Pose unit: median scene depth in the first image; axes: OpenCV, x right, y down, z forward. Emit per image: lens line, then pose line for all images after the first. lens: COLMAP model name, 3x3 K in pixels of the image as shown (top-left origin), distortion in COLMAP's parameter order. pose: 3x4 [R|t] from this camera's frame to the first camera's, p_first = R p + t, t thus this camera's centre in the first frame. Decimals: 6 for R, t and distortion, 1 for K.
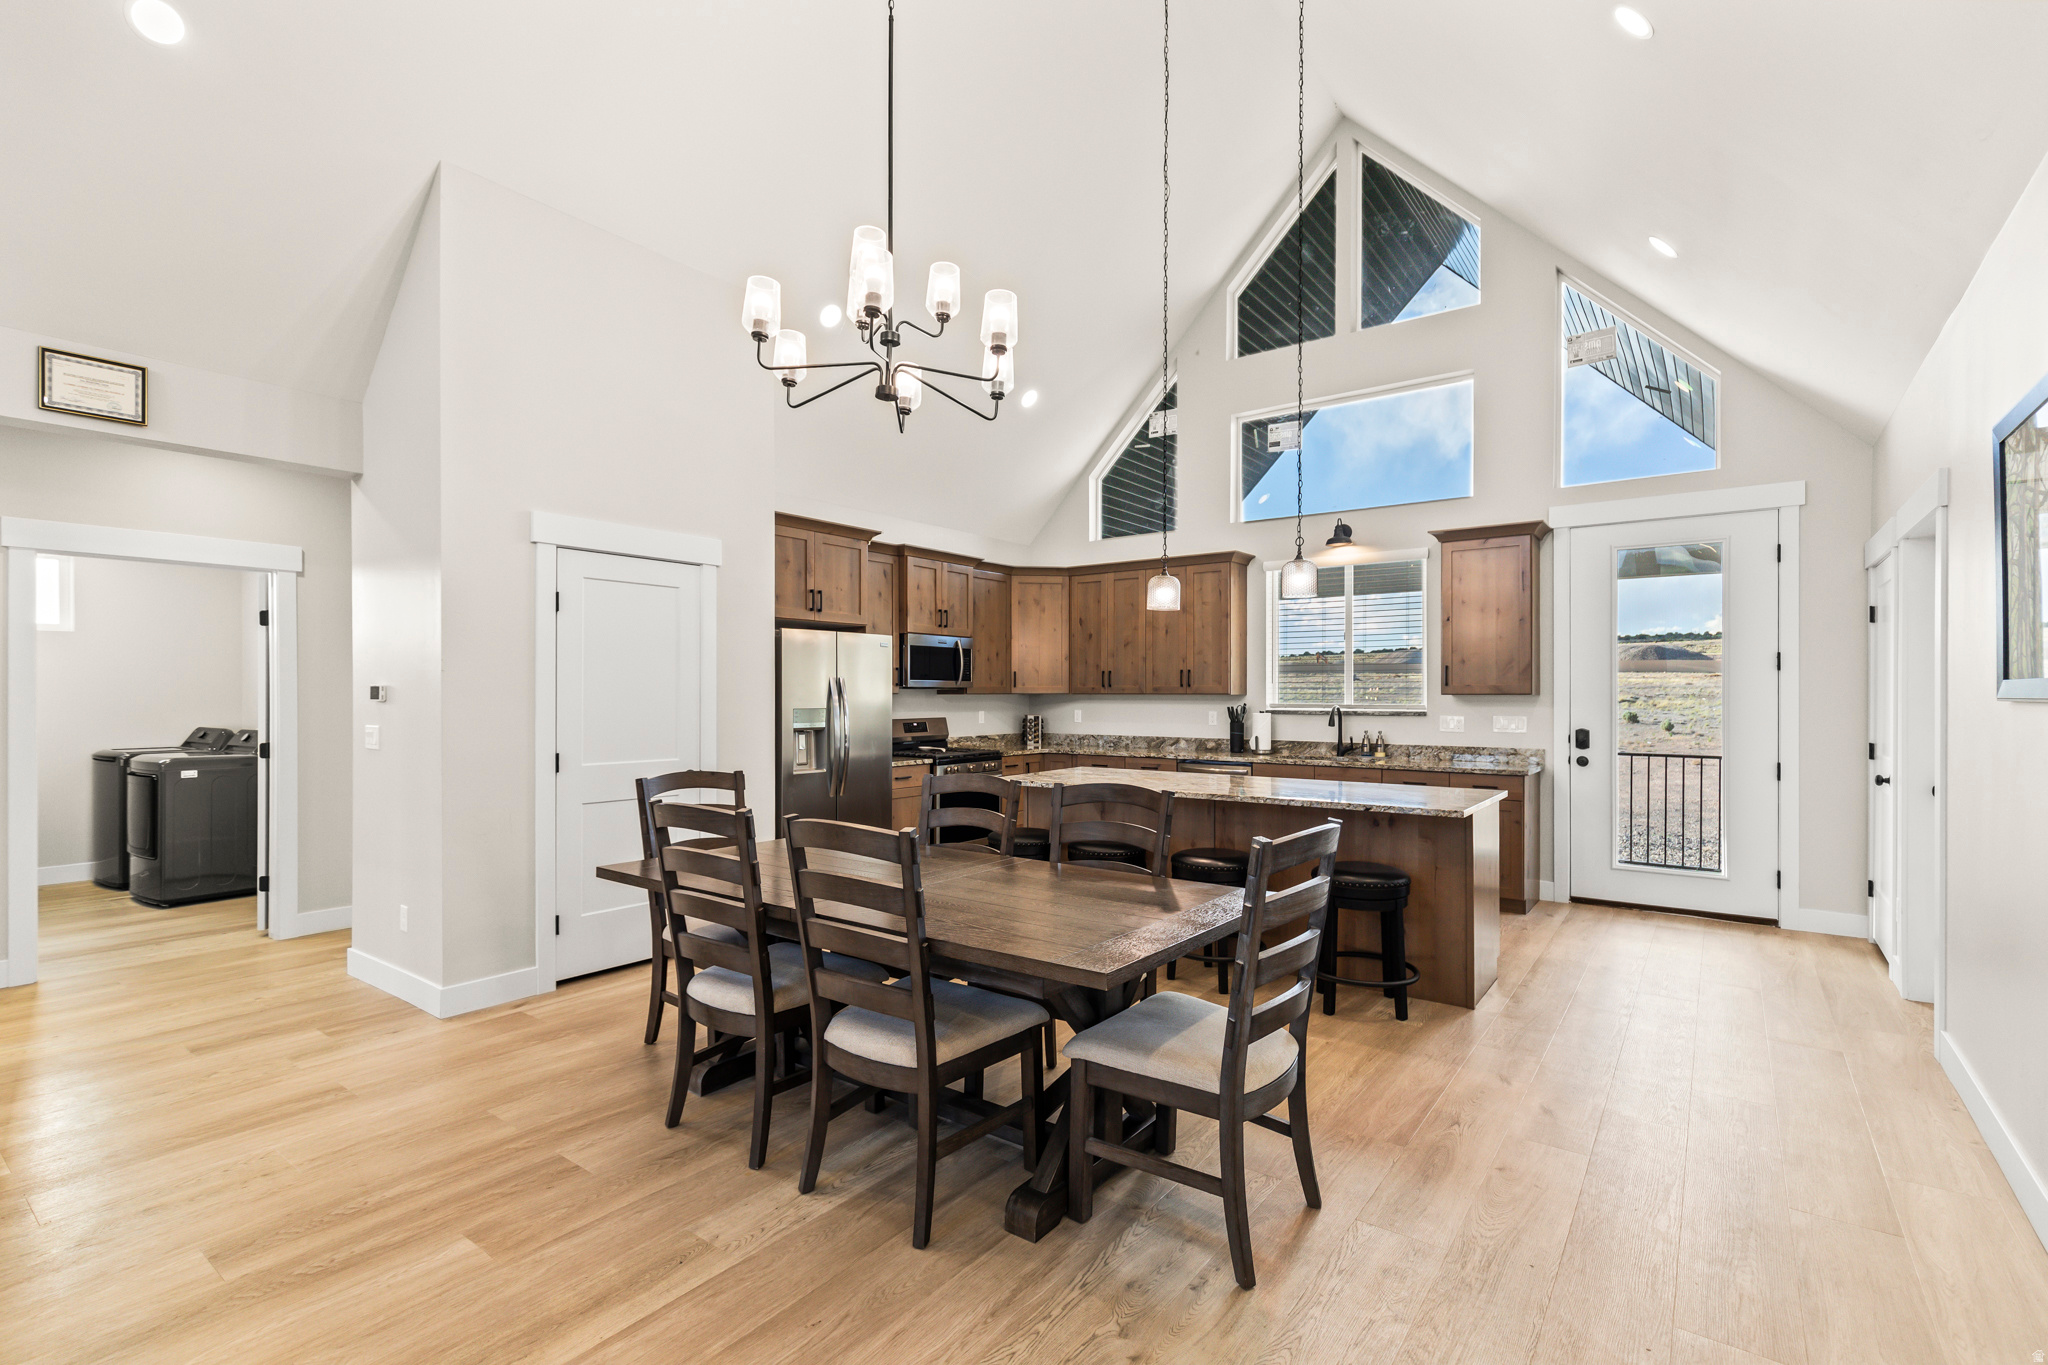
lens RADIAL K [[930.8, 0, 1022.0], [0, 930.8, 691.2], [0, 0, 1]] dist [0.011282, -0.002399]
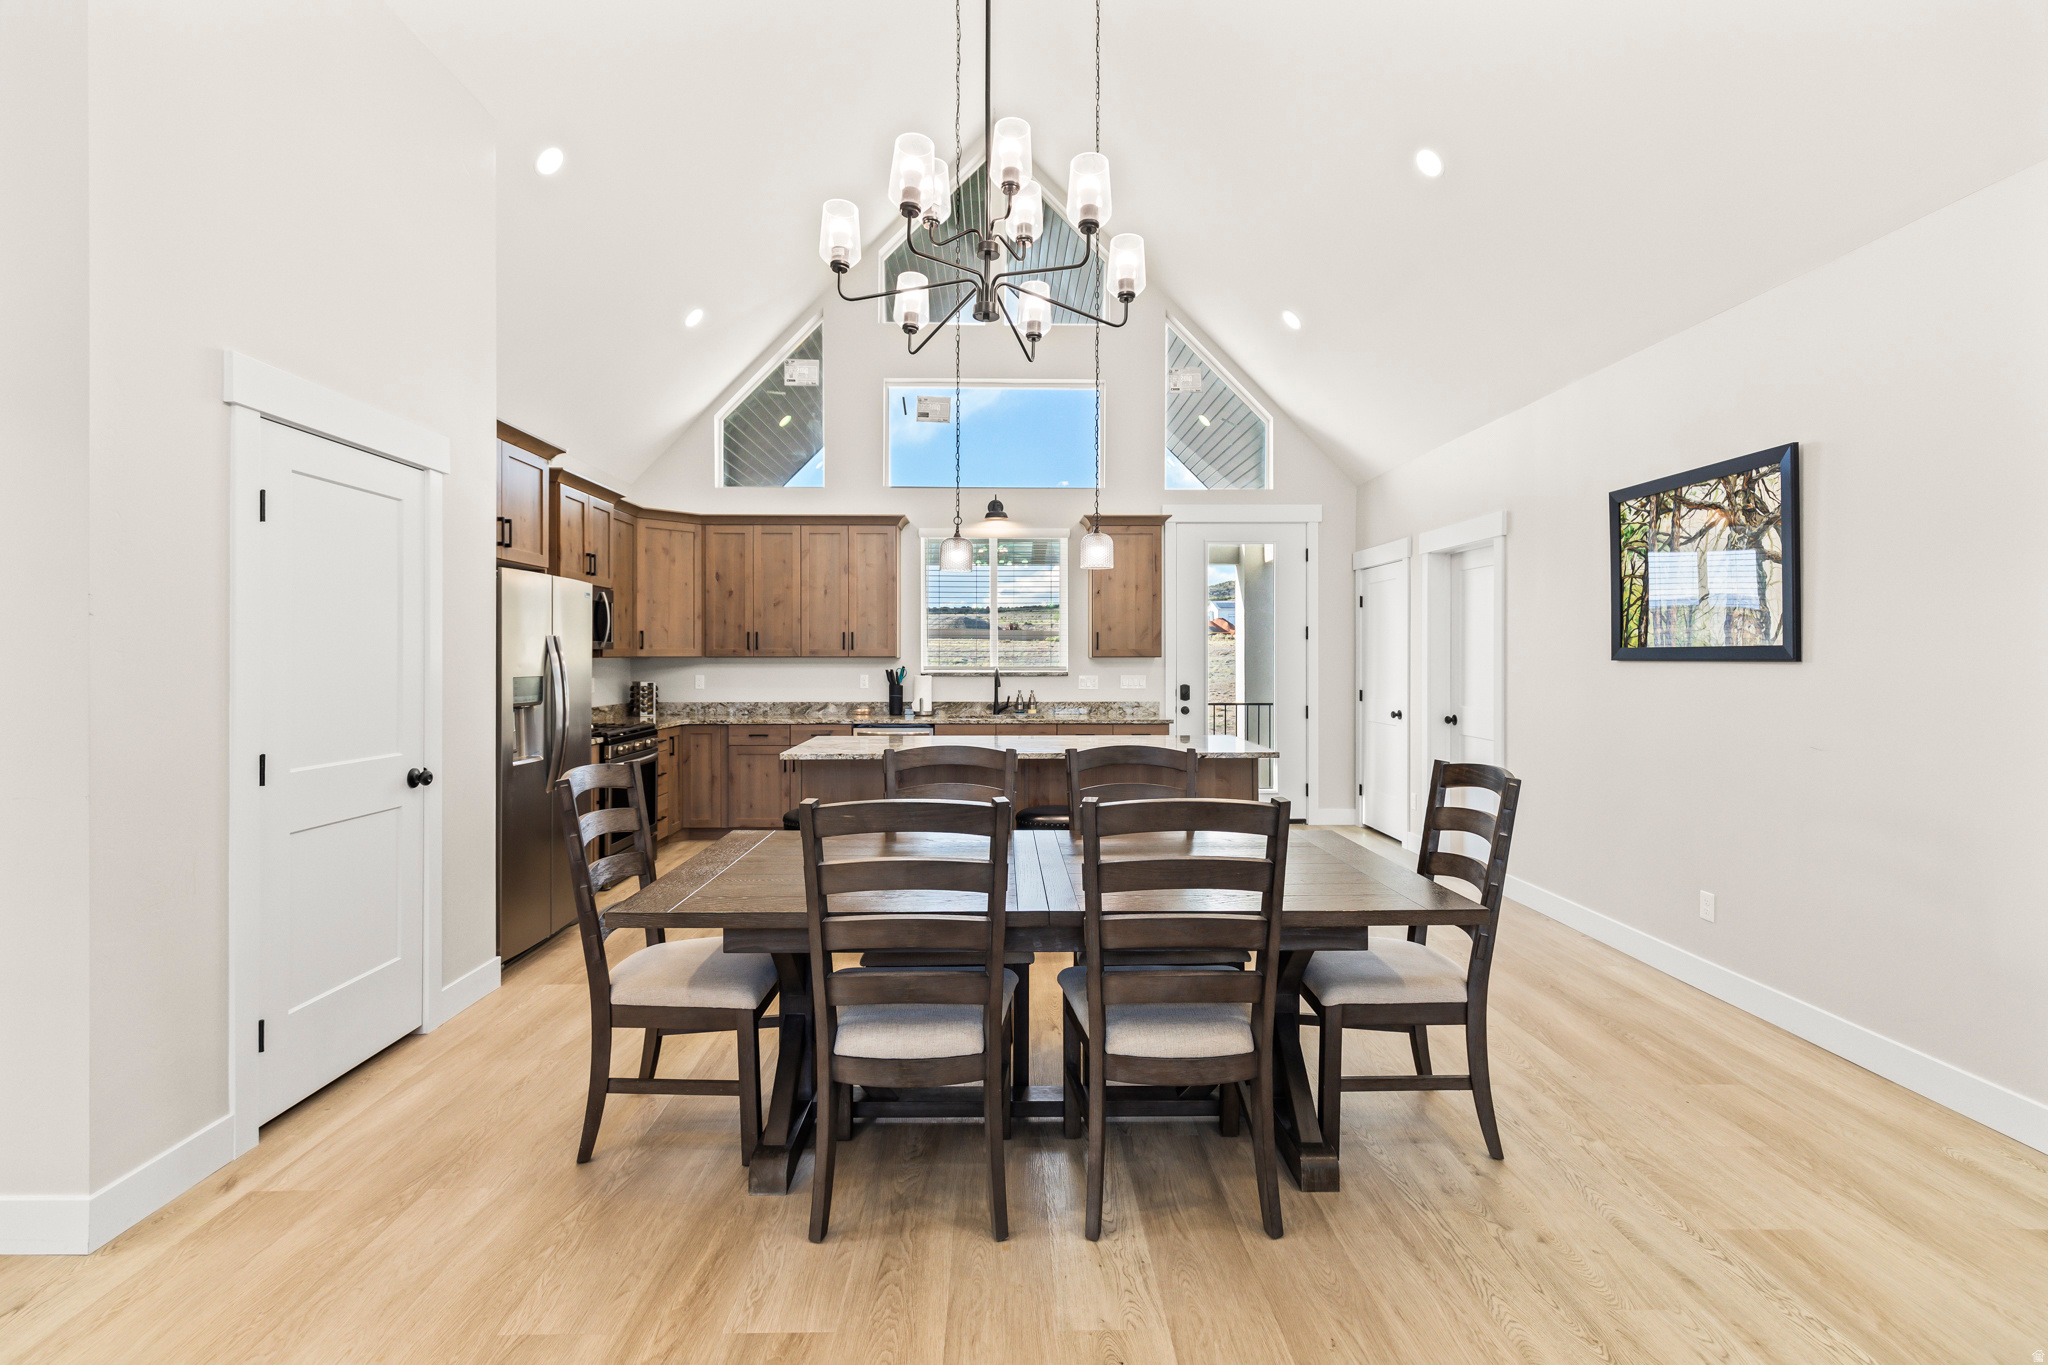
lens RADIAL K [[930.8, 0, 1005.8], [0, 930.8, 653.4], [0, 0, 1]] dist [0.011282, -0.002399]
pose [[0.793452, 0.001606, 0.608631, -0.310763], [-0.001028, 0.999999, -0.001297, 0.000432], [-0.608633, 0.000403, 0.793452, 0.139951]]
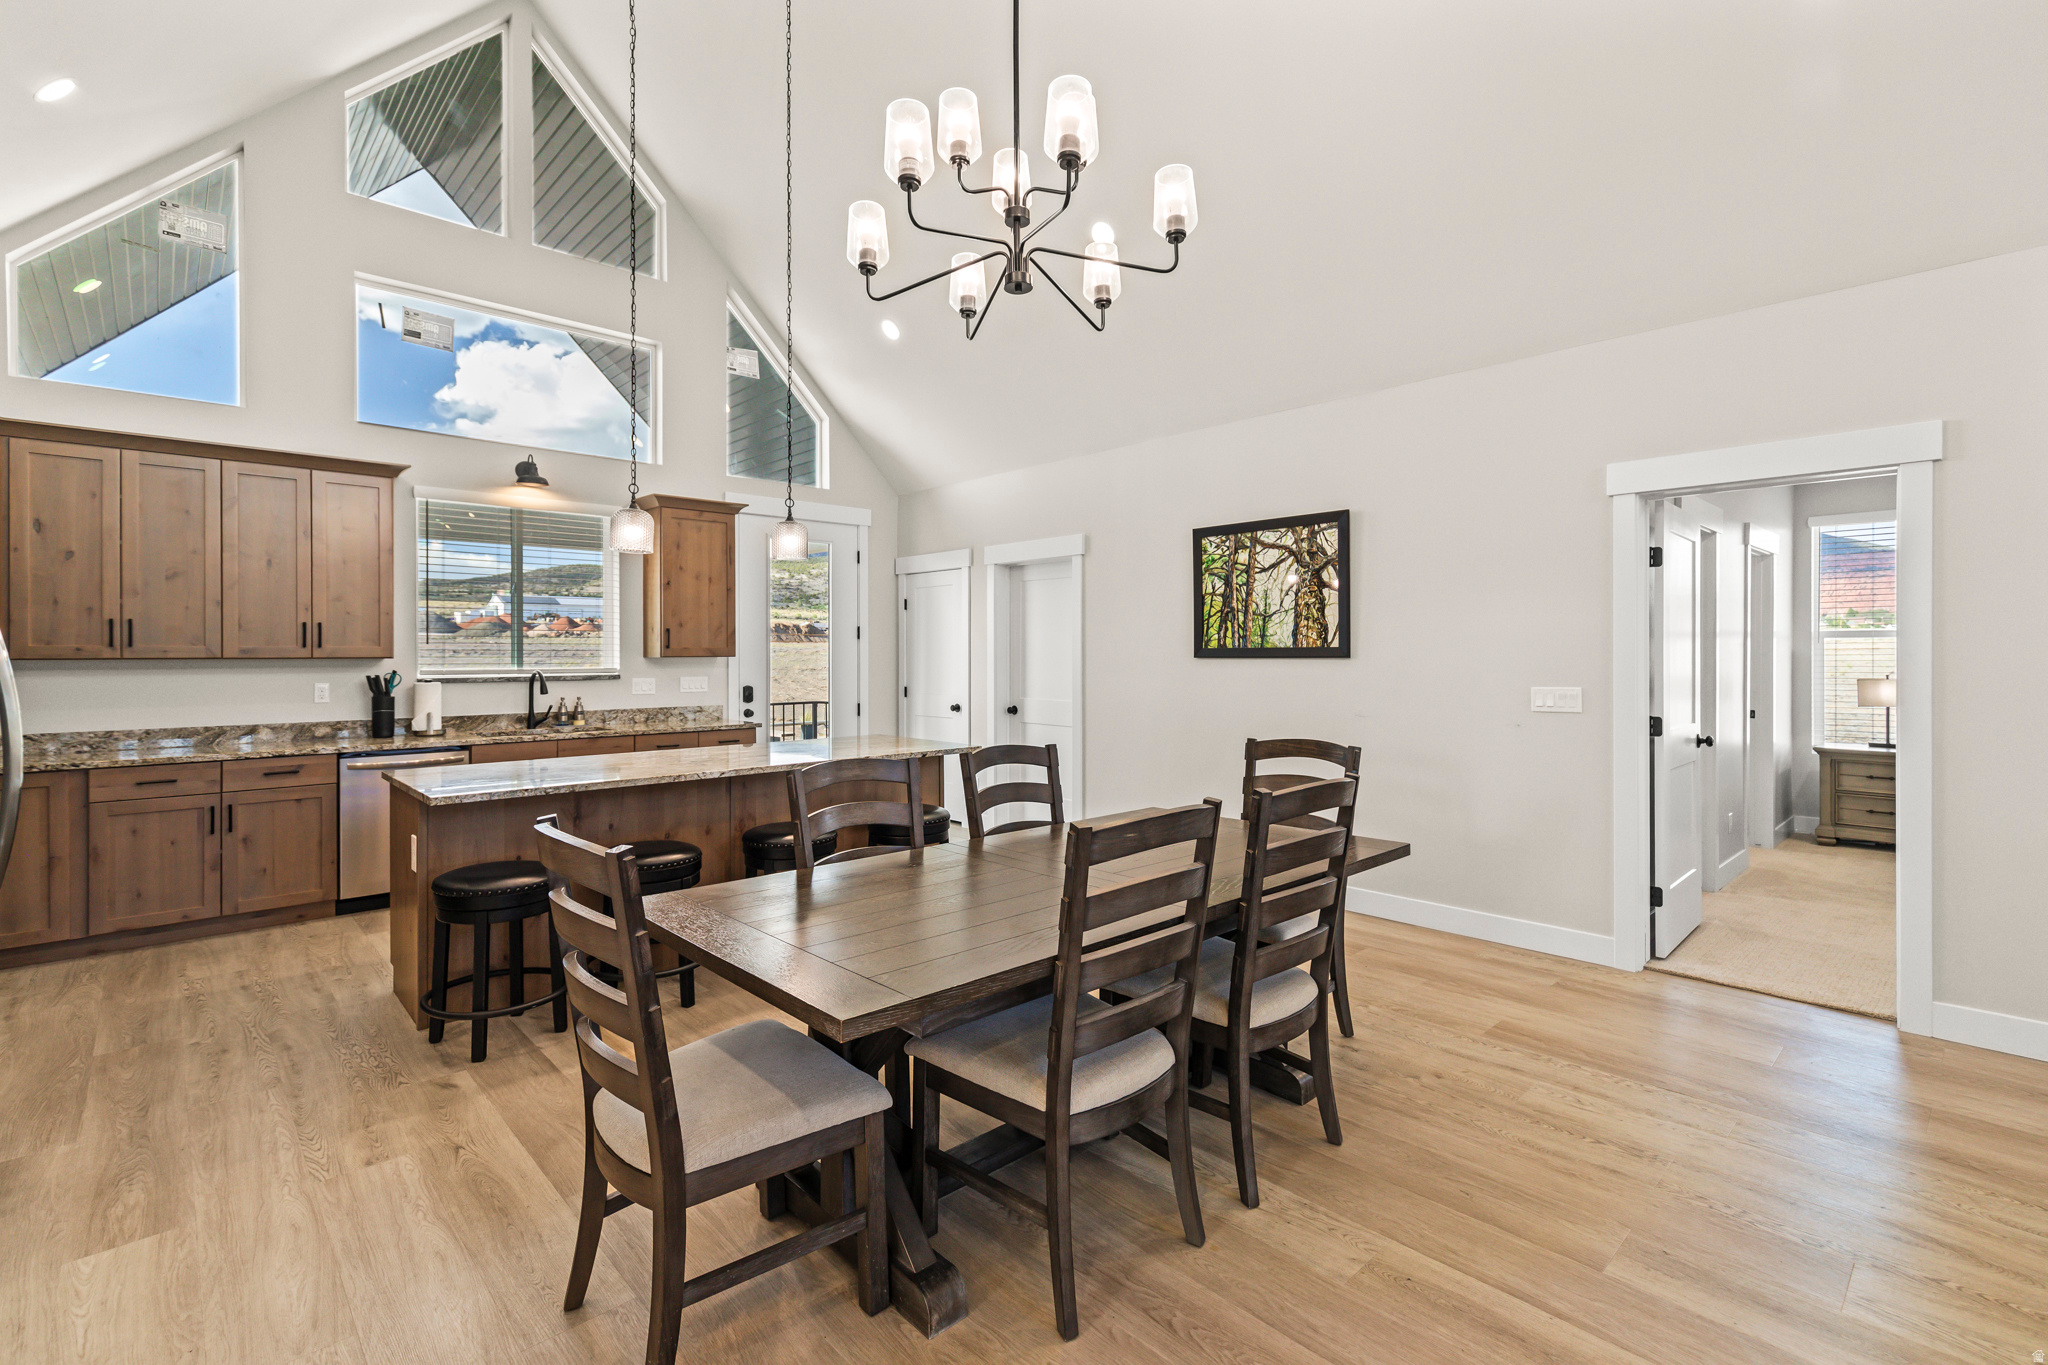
lens RADIAL K [[930.8, 0, 1022.7], [0, 930.8, 656.6], [0, 0, 1]] dist [0.011282, -0.002399]
pose [[0.176594, -0.002364, 0.984281, -0.440829], [0.000891, 0.999997, 0.002242, 0.000934], [-0.984283, 0.000481, 0.176595, 0.402023]]
